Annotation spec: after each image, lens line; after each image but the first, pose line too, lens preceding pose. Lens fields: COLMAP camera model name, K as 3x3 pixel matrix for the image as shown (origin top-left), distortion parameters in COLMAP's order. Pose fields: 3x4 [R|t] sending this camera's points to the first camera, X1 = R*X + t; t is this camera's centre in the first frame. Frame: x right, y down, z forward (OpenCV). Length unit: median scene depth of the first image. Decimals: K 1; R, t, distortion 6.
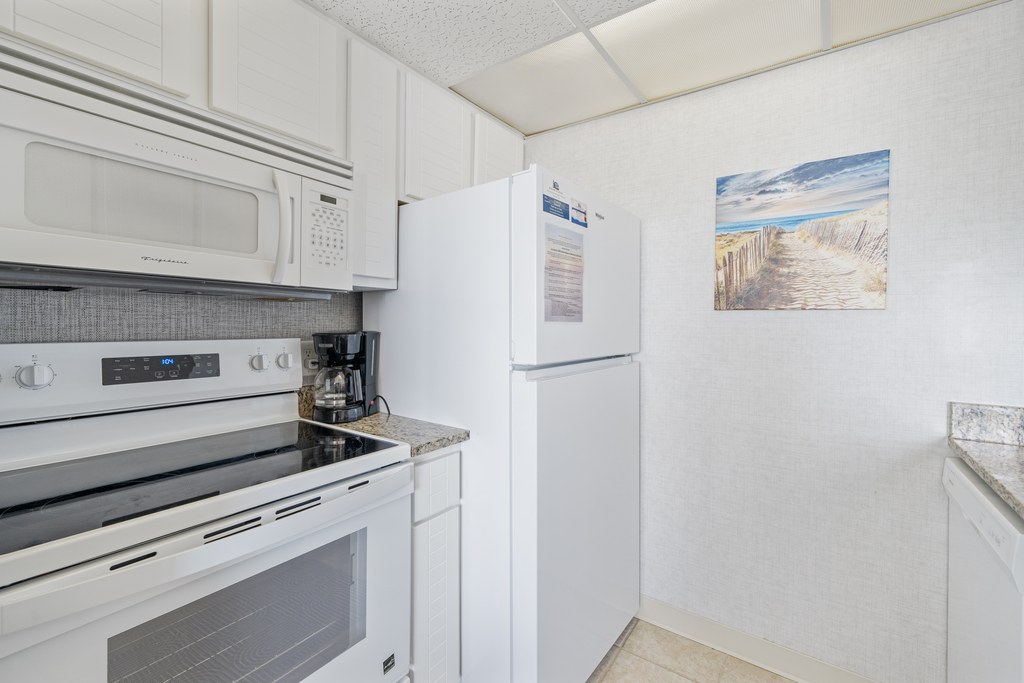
lens RADIAL K [[439.4, 0, 512.6], [0, 439.4, 325.8], [0, 0, 1]] dist [0.001389, -0.000098]
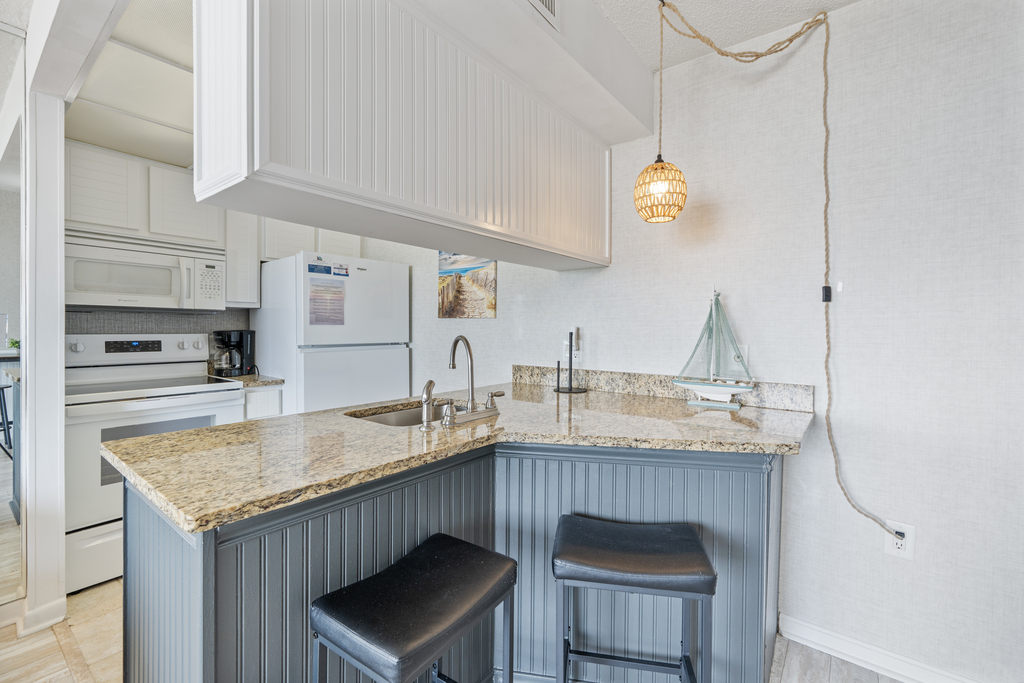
lens RADIAL K [[444.7, 0, 518.4], [0, 444.7, 327.3], [0, 0, 1]] dist [-0.000914, -0.000246]
pose [[0.999029, -0.002101, -0.044003, 0.974250], [0.001979, 0.999994, -0.002807, 0.008553], [0.044009, 0.002718, 0.999027, -0.899540]]
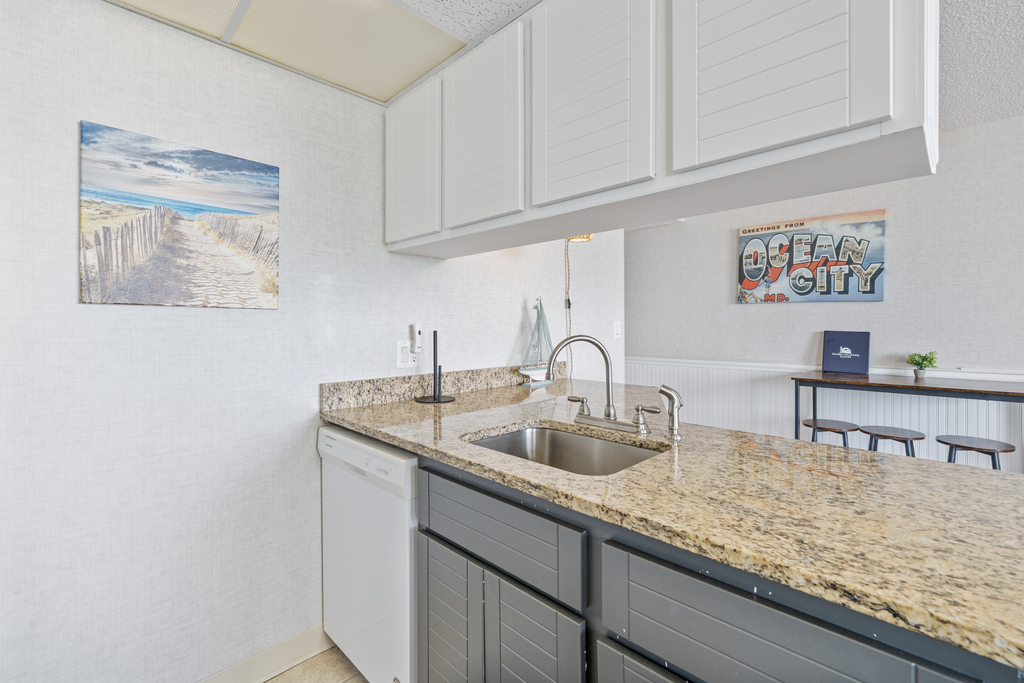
lens RADIAL K [[444.7, 0, 518.4], [0, 444.7, 327.3], [0, 0, 1]] dist [-0.000914, -0.000246]
pose [[0.161675, -0.010822, 0.986785, -0.158400], [0.006075, 0.999932, 0.009971, 0.000277], [-0.986825, 0.004383, 0.161730, 0.199254]]
